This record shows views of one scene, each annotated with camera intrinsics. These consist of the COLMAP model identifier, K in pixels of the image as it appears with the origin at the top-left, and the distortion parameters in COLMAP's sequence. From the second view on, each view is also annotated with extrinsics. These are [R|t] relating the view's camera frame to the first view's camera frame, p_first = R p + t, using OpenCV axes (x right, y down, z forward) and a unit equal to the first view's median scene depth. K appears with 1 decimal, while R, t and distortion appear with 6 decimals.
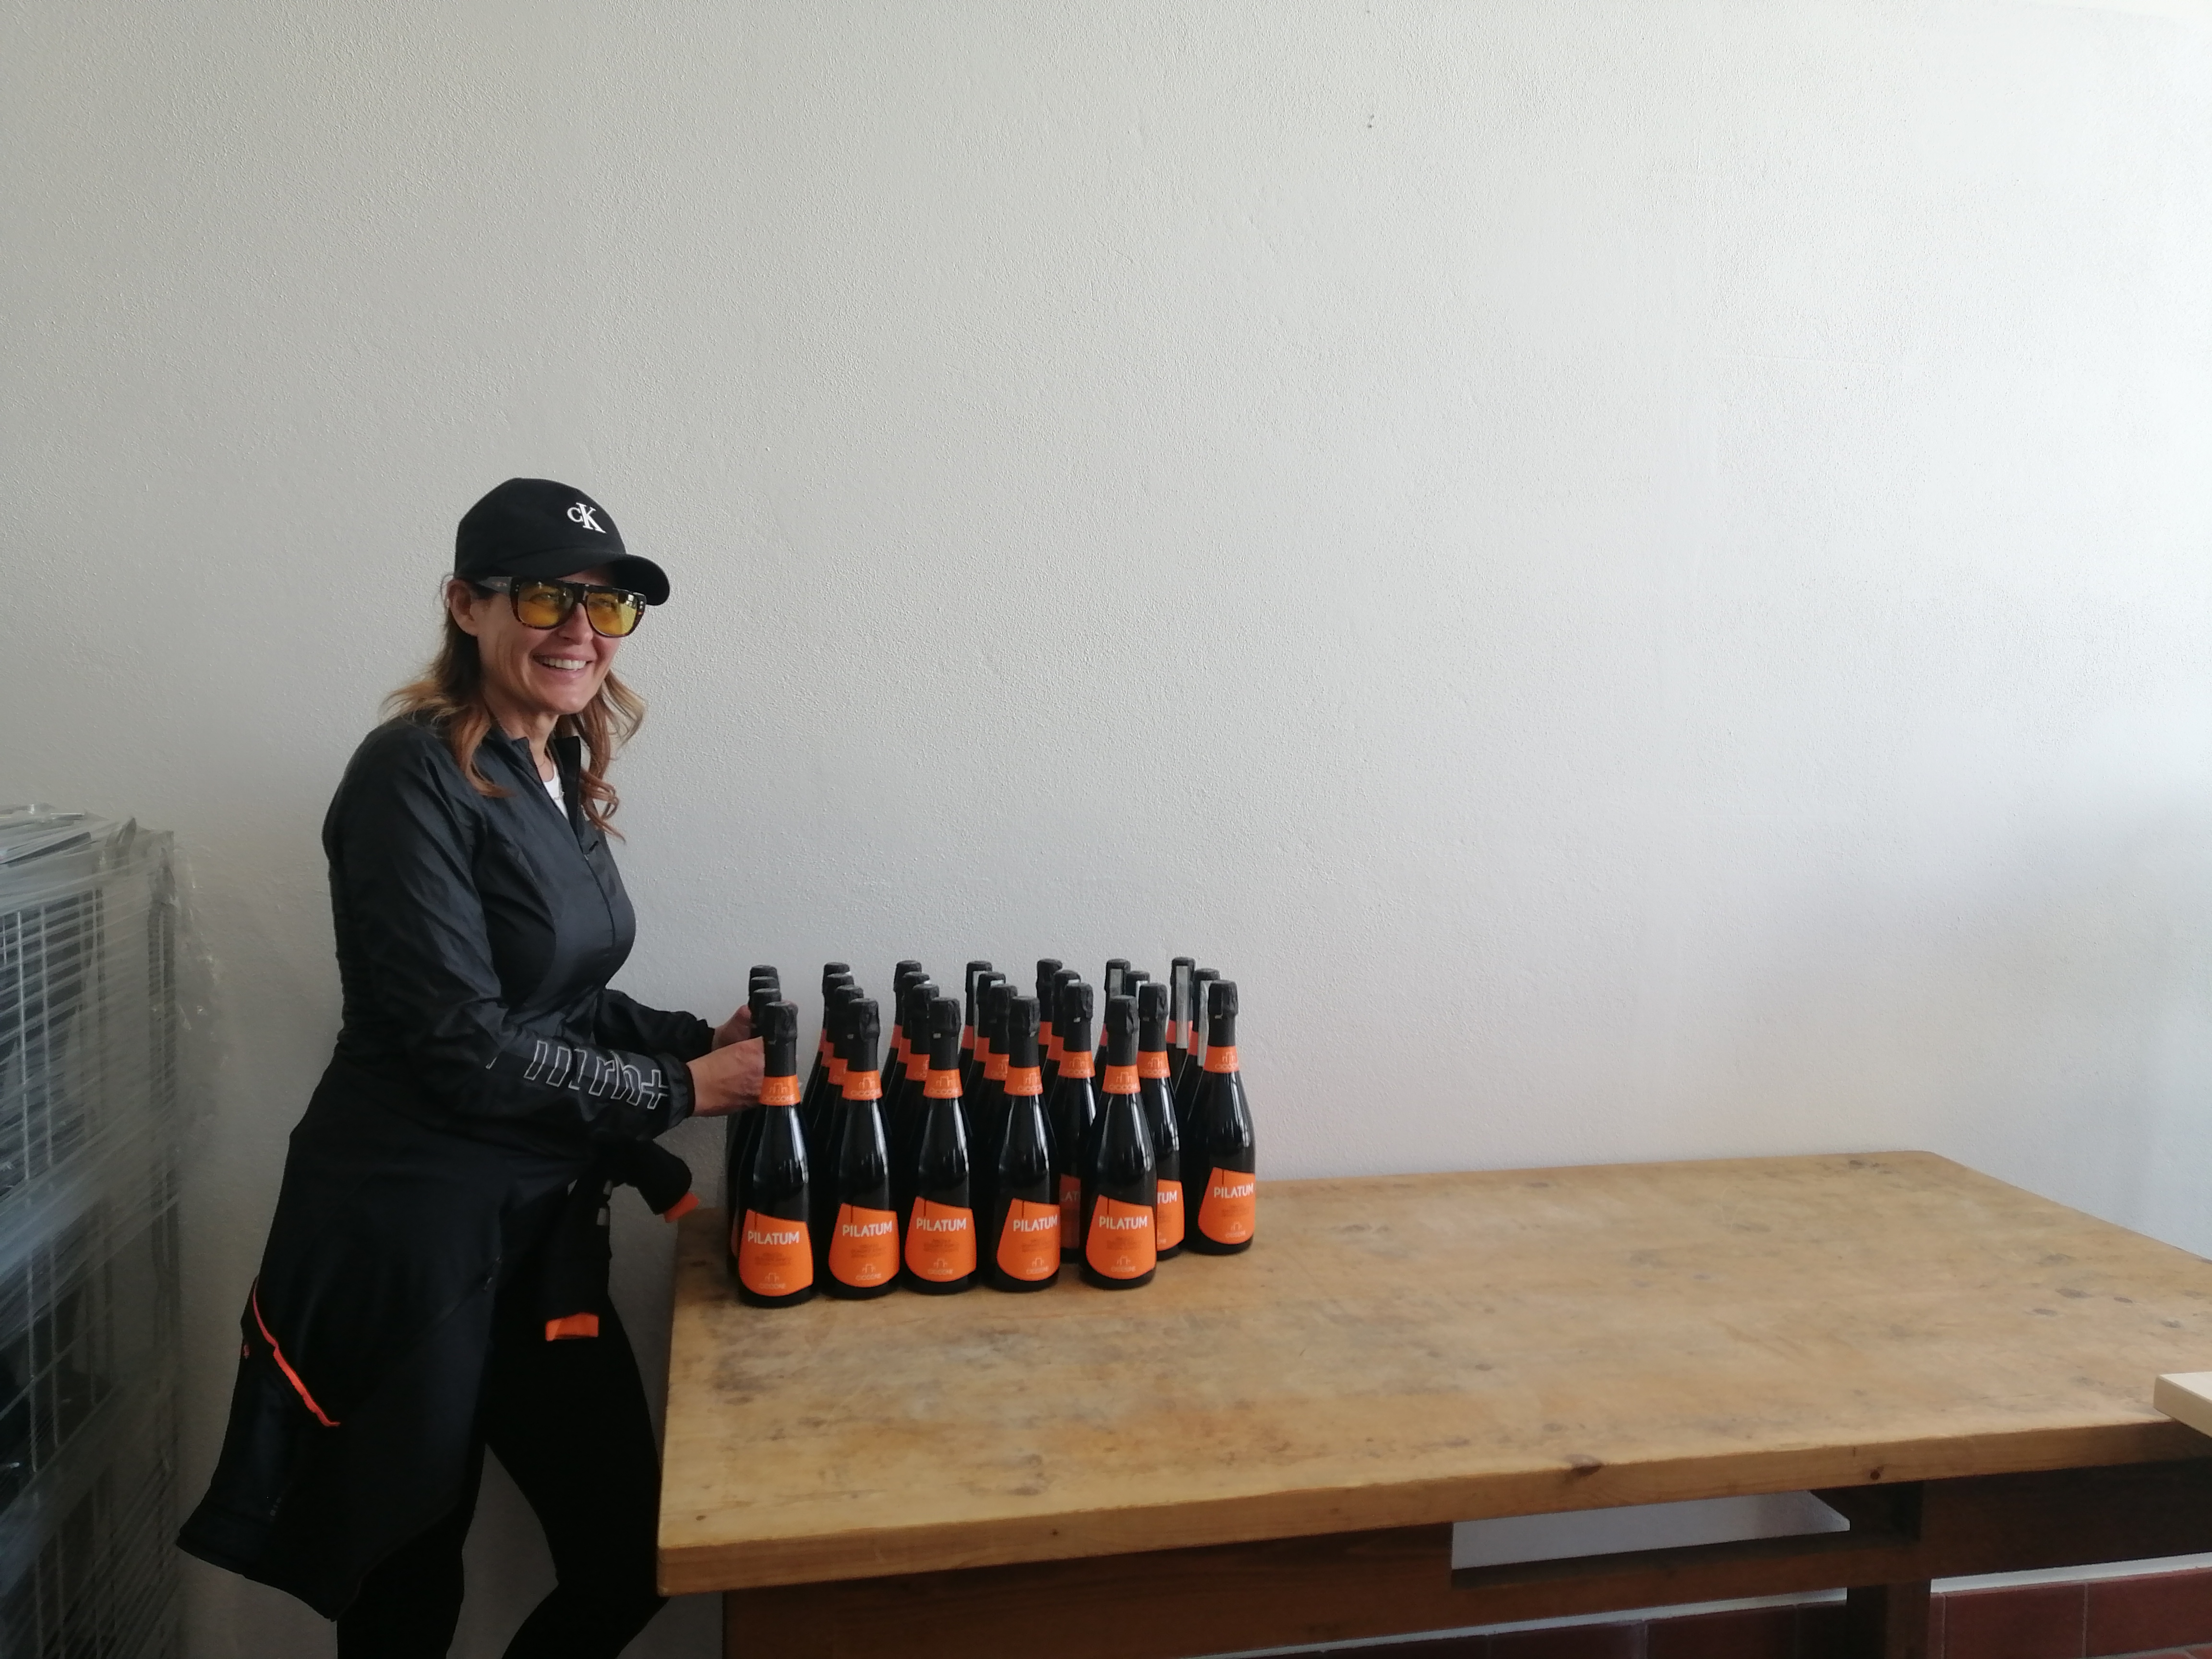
lens RADIAL K [[1686.2, 0, 1106.1], [0, 1686.2, 835.8], [0, 0, 1]] dist [-0.010433, 0.025063]
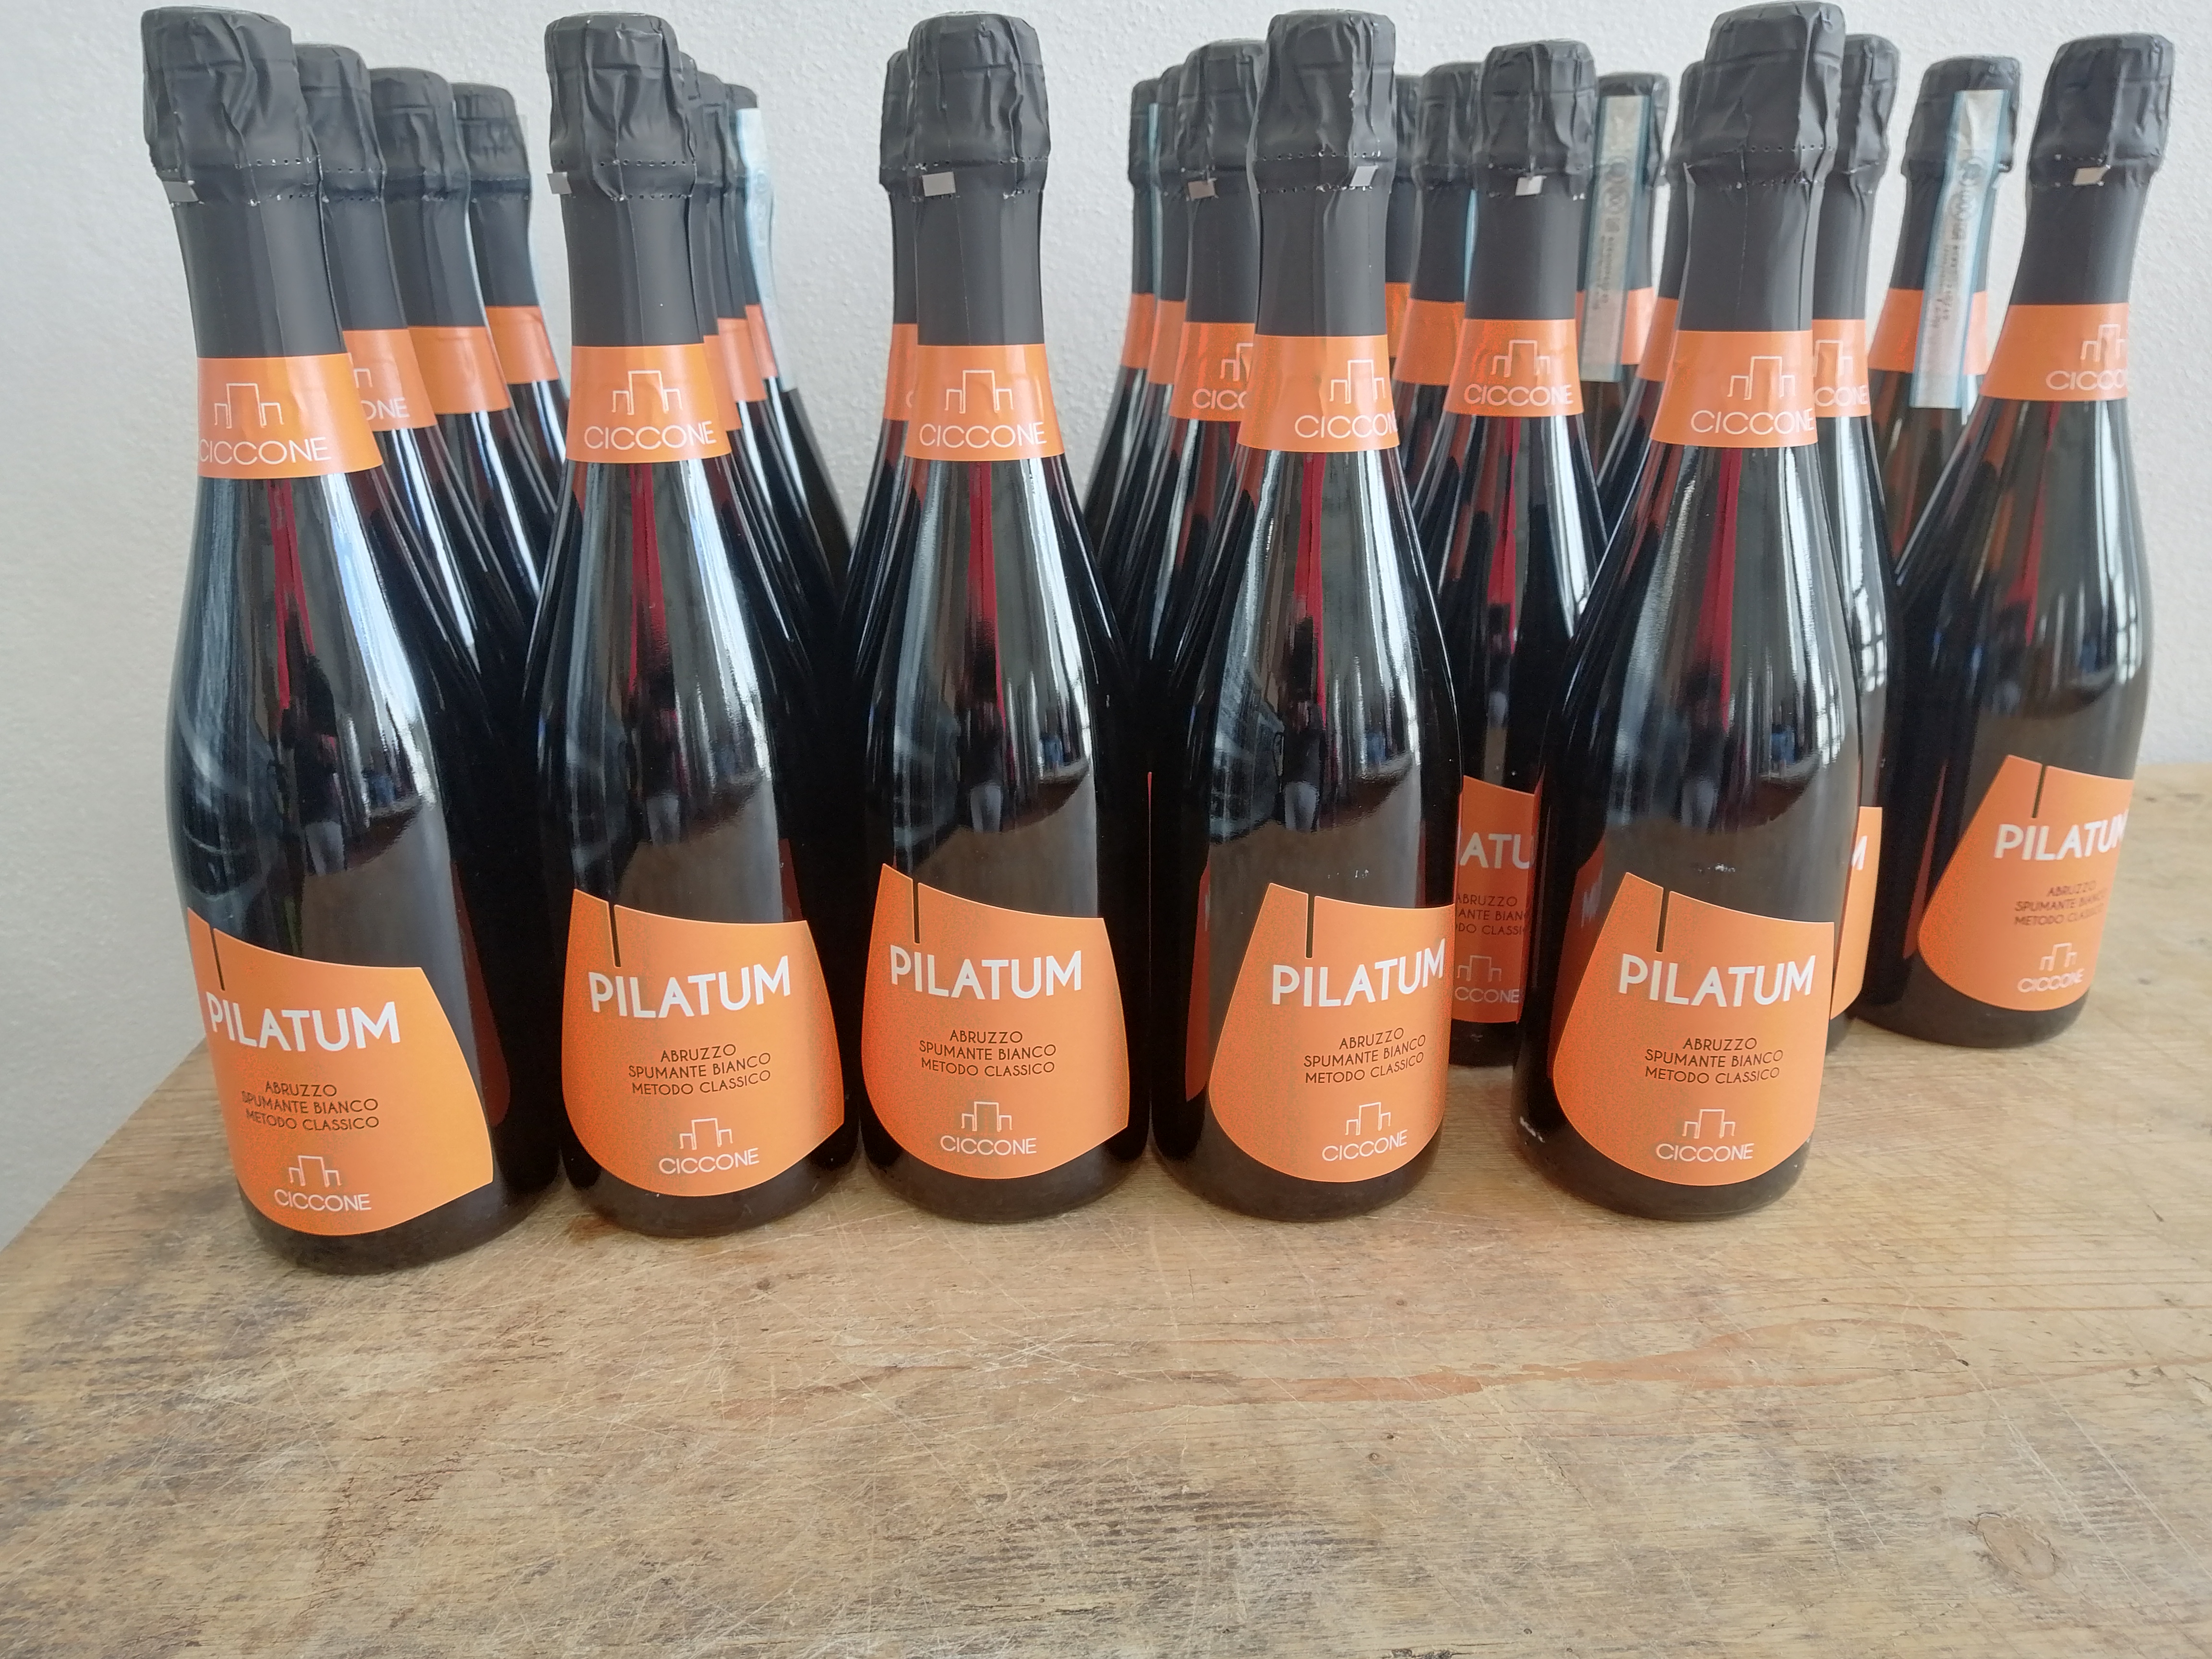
lens RADIAL K [[1686.2, 0, 1108.3], [0, 1686.2, 831.8], [0, 0, 1]] dist [-0.010433, 0.025063]
pose [[0.986366, 0.021998, -0.163092, -0.038416], [0.021837, 0.964767, 0.262197, 0.142866], [0.163113, -0.262184, 0.951133, 0.760832]]
